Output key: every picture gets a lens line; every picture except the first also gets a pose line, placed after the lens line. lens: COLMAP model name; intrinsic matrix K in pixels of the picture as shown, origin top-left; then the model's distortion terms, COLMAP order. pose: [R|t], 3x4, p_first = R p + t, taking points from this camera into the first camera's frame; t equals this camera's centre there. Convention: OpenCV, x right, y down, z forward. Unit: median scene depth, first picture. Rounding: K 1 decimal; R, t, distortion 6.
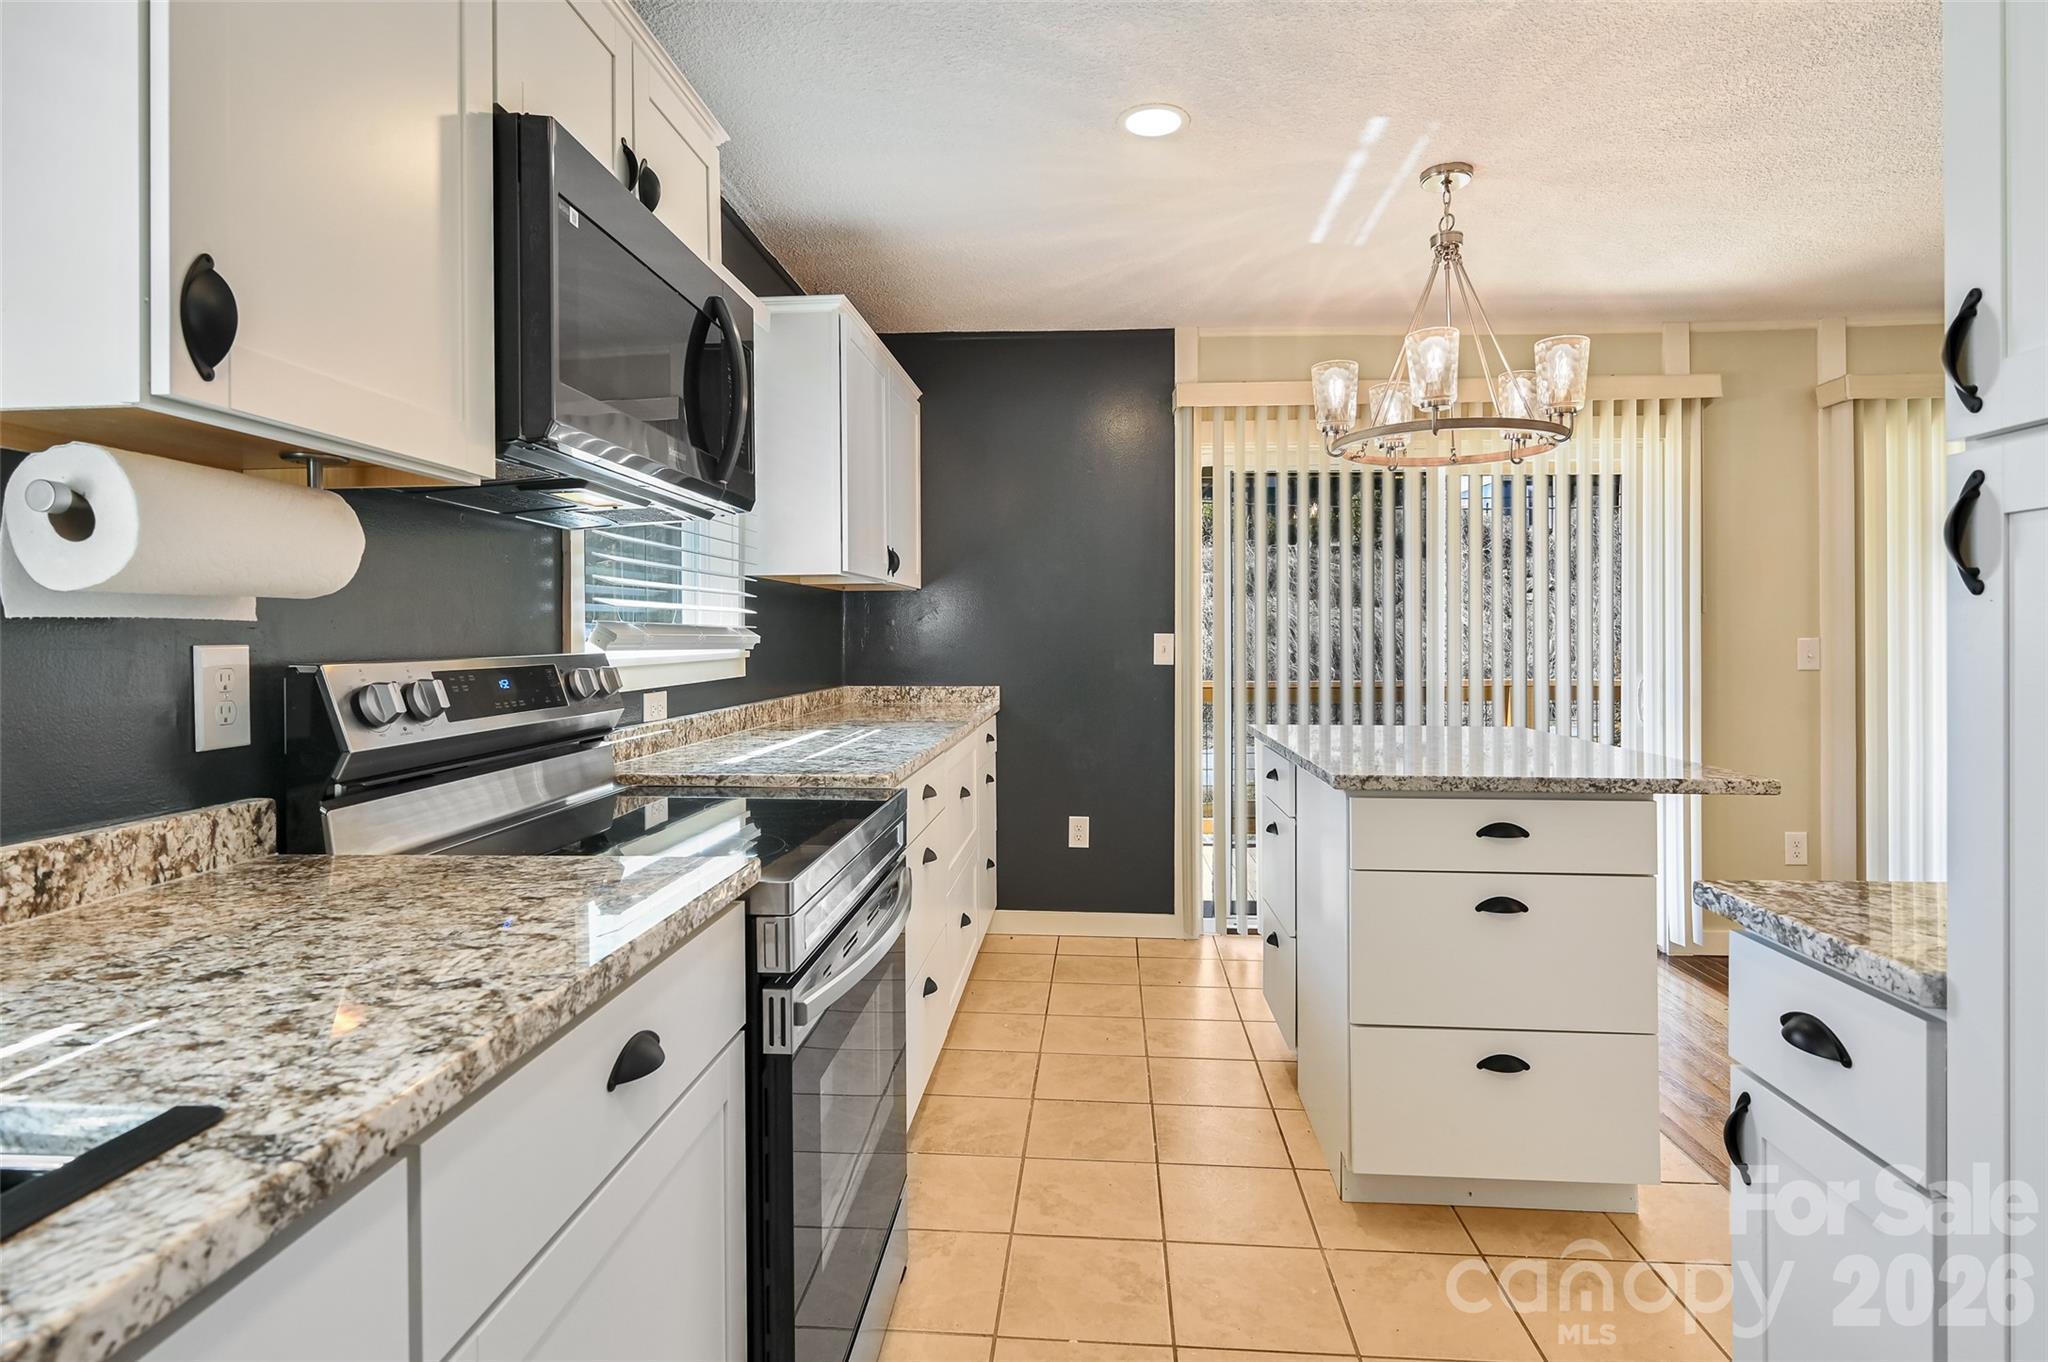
lens RADIAL K [[1047.0, 0, 1007.6], [0, 1047.0, 629.6], [0, 0, 1]] dist [0.002199, -0.000145]
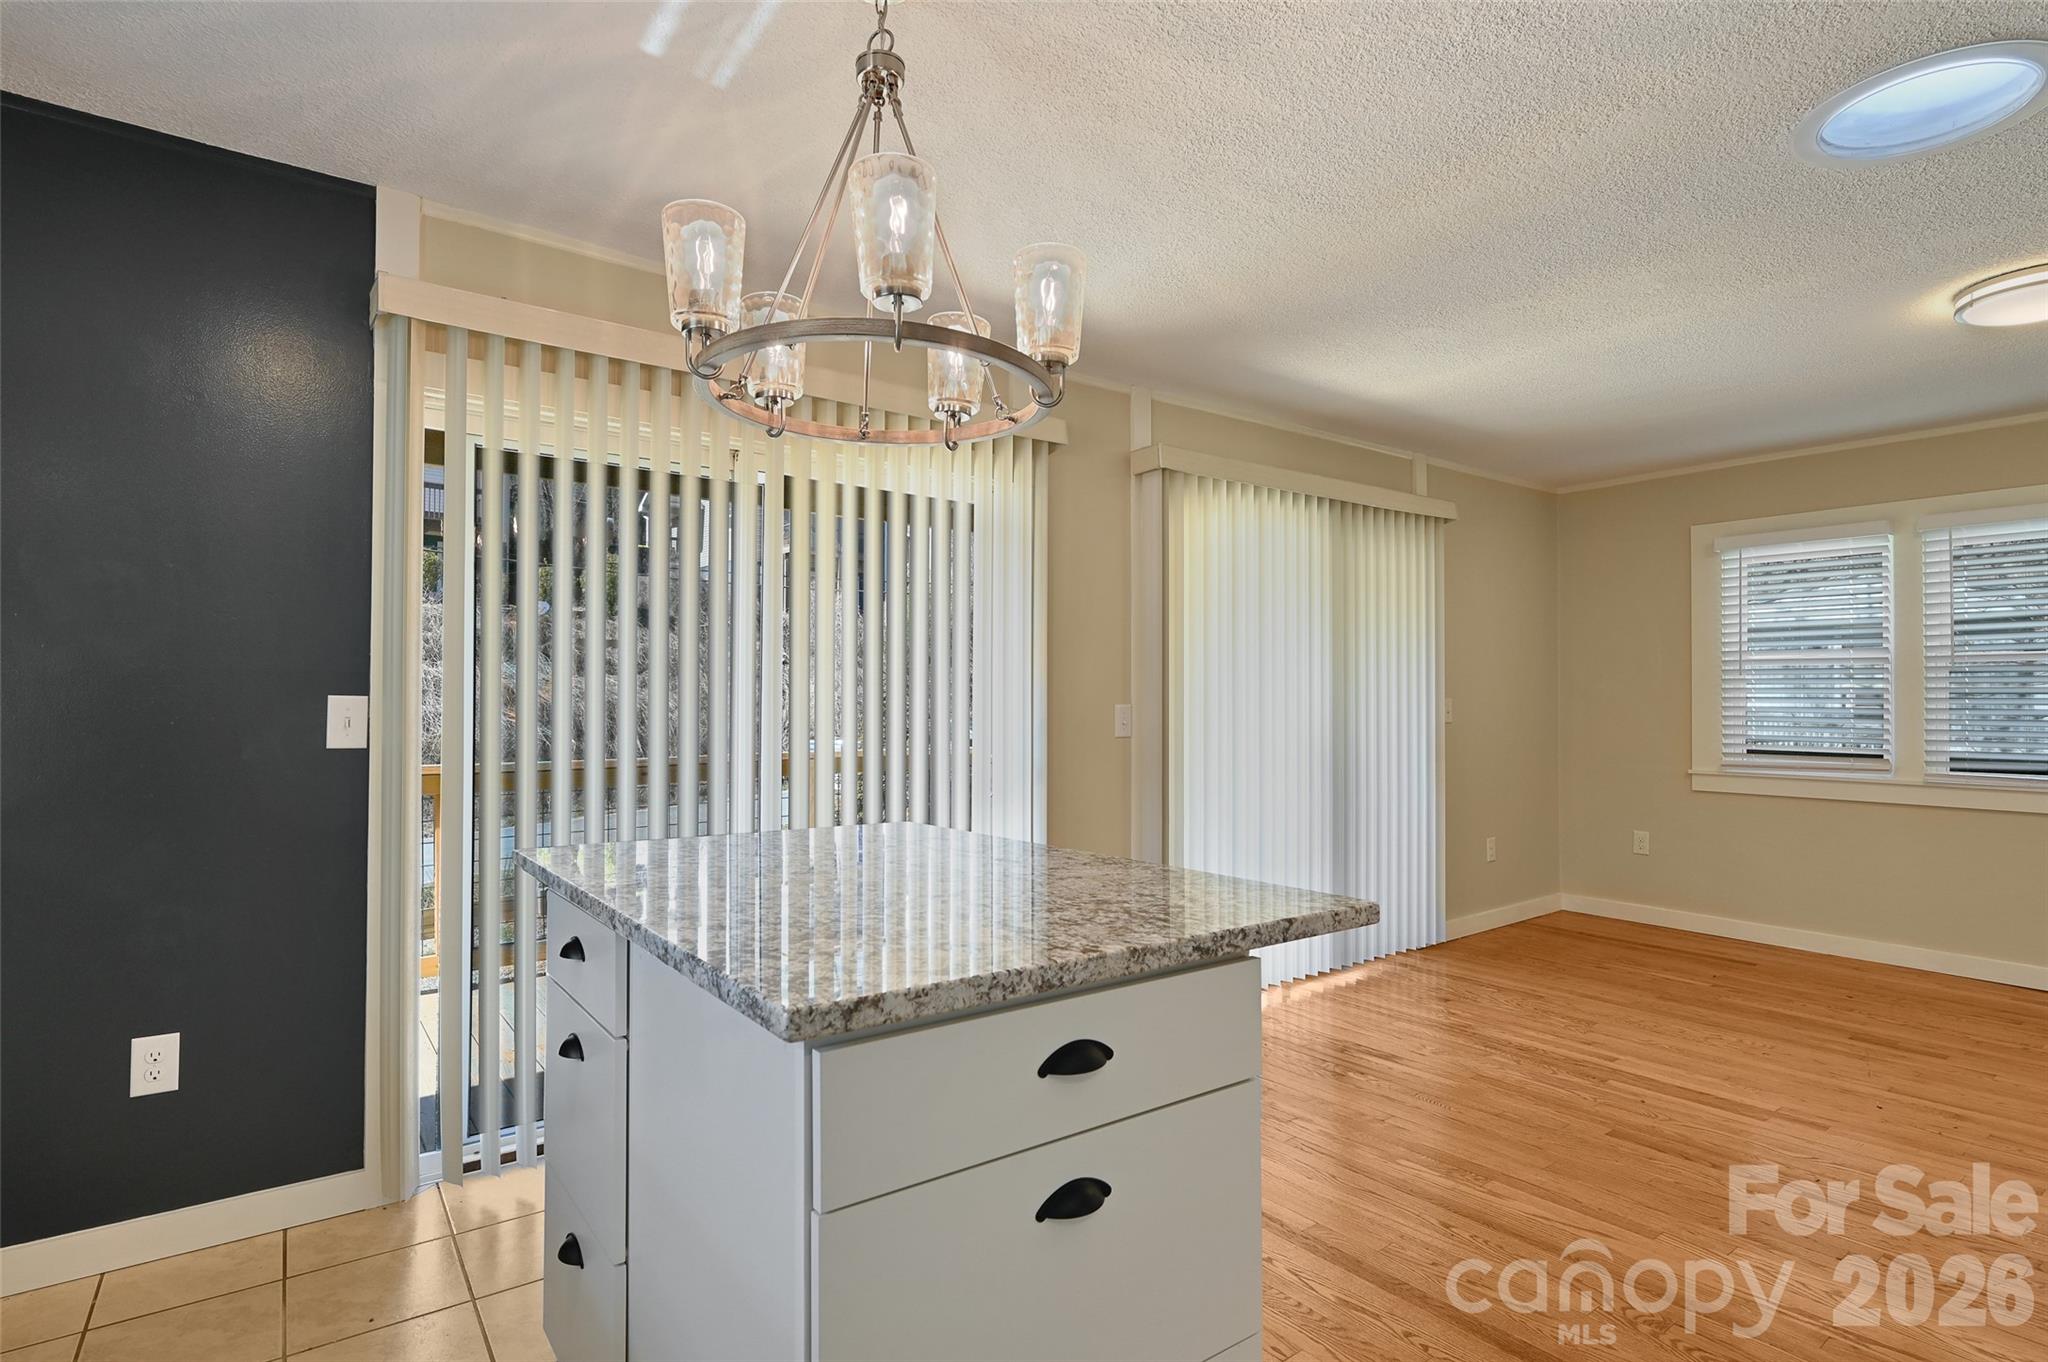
lens RADIAL K [[1027.4, 0, 1028.8], [0, 1027.4, 693.8], [0, 0, 1]] dist [0.001419, -0.000623]
pose [[0.751481, 0.010508, 0.659670, 0.059479], [-0.005722, 0.999939, -0.009411, 0.007505], [-0.659729, 0.003298, 0.751496, 0.336796]]
